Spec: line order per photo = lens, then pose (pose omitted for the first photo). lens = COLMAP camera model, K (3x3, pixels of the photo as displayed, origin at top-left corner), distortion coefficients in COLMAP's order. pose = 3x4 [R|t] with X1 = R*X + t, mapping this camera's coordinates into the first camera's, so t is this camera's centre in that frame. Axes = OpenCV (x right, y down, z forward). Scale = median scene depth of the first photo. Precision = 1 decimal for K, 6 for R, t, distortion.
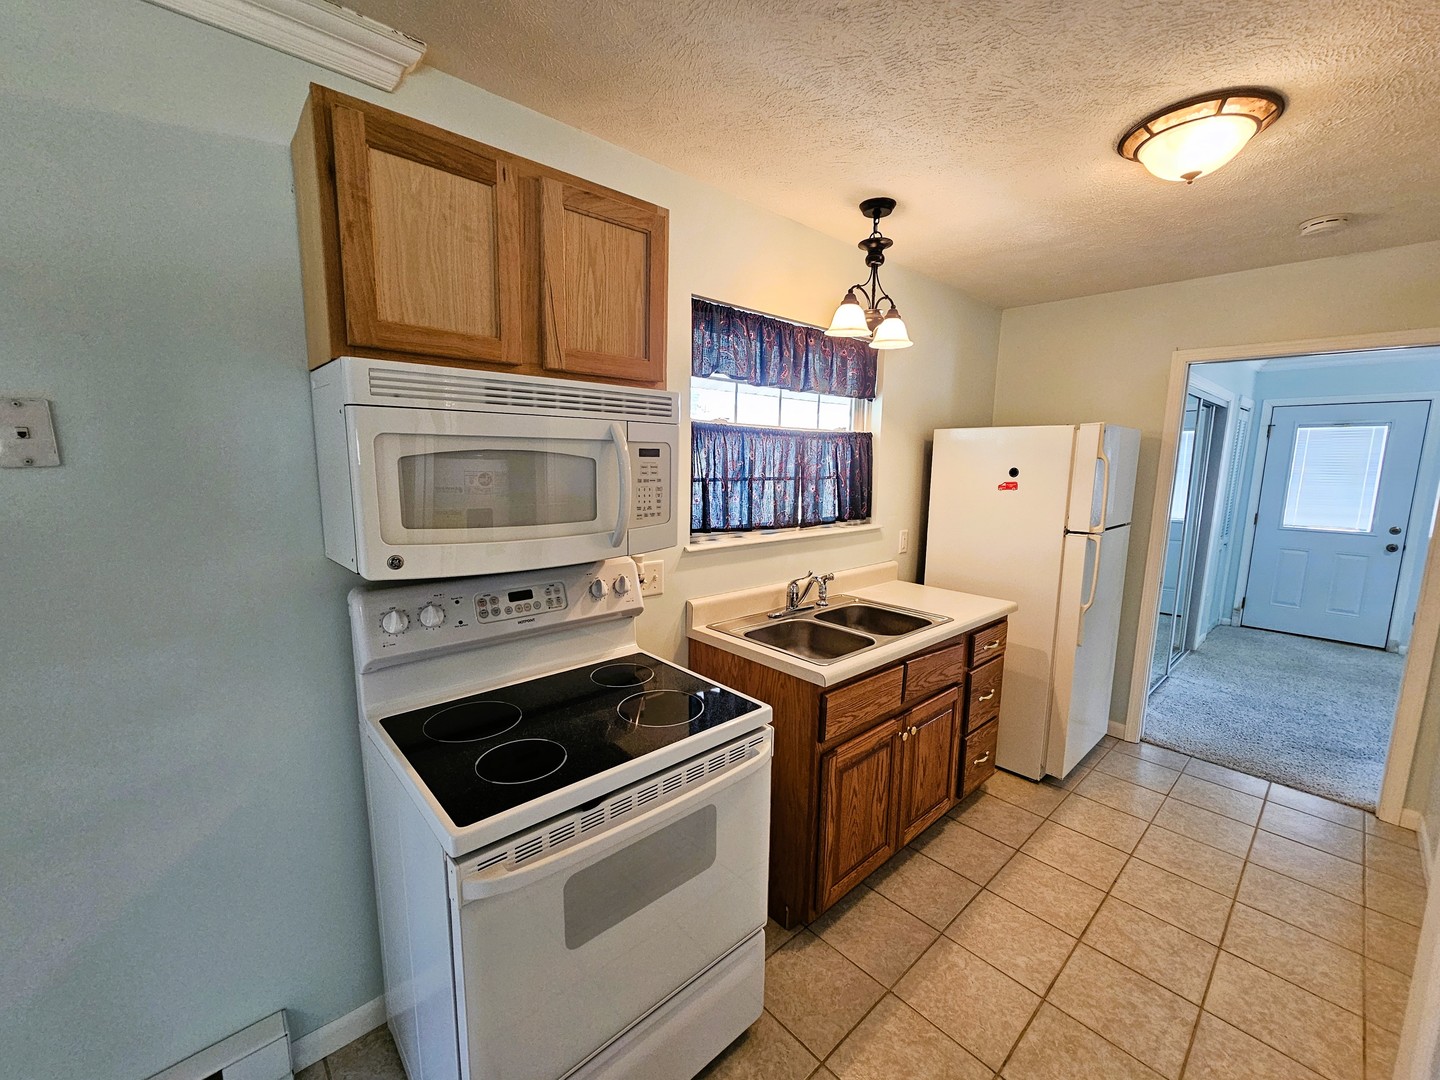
lens RADIAL K [[588.6, 0, 726.4], [0, 588.6, 545.7], [0, 0, 1]] dist [0.001615, -0.000909]
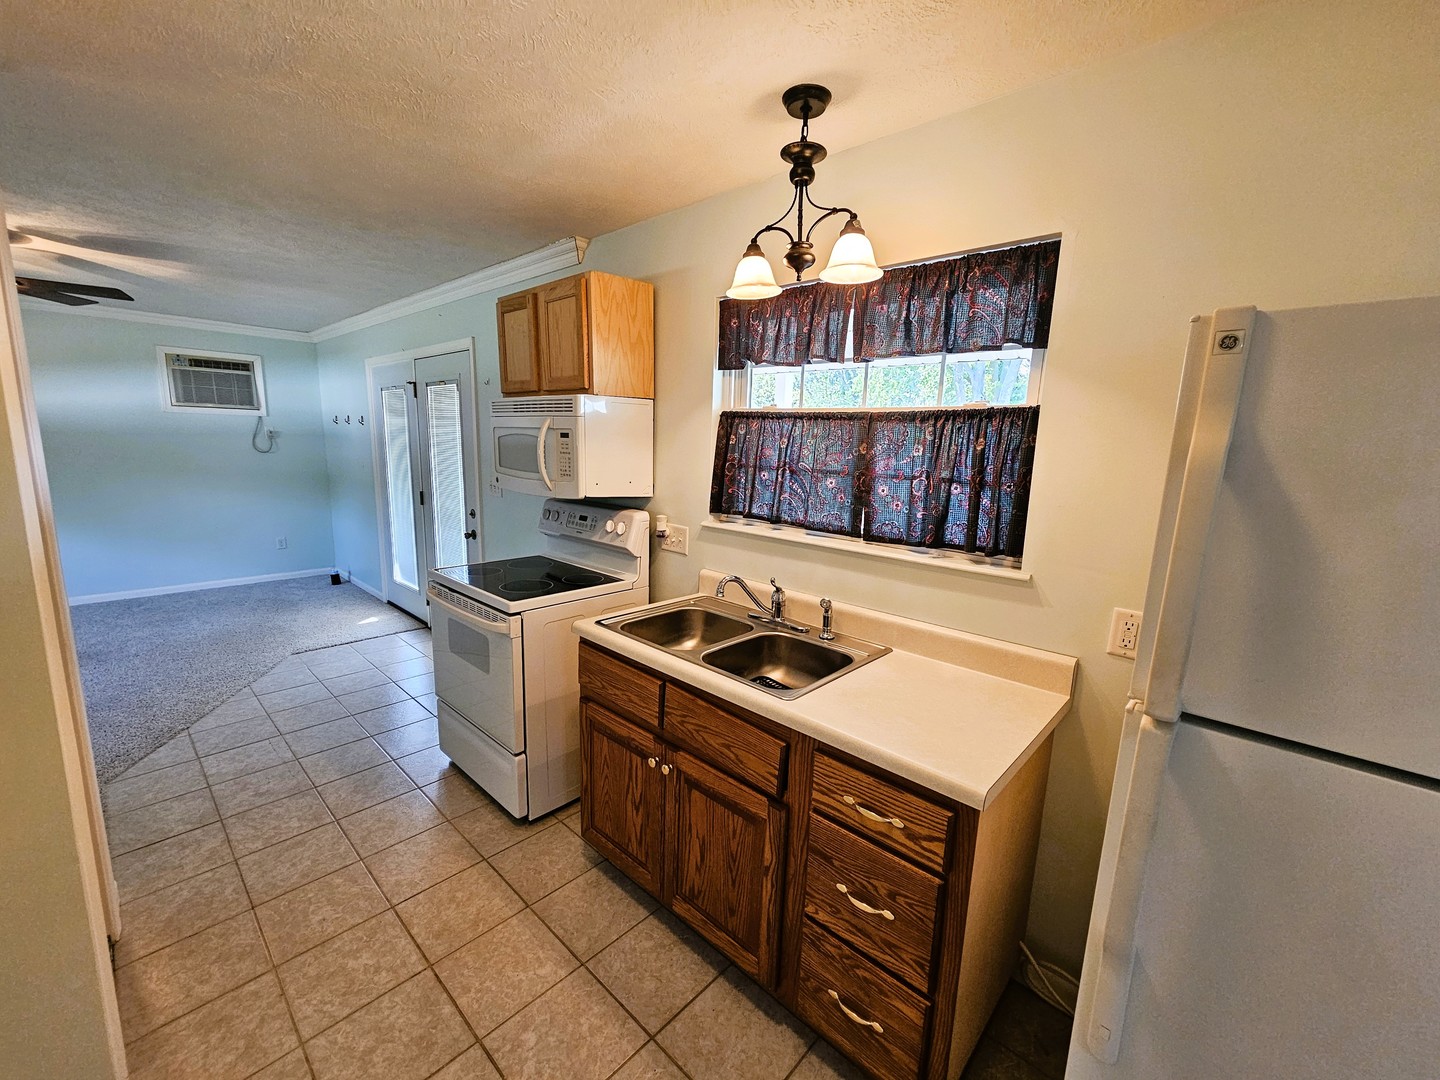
lens RADIAL K [[588.6, 0, 725.3], [0, 588.6, 543.7], [0, 0, 1]] dist [0.001615, -0.000909]
pose [[0.079871, 0.159107, -0.984025, 1.185345], [-0.179885, 0.973272, 0.142768, -0.140149], [0.980440, 0.165608, 0.106357, 1.024422]]
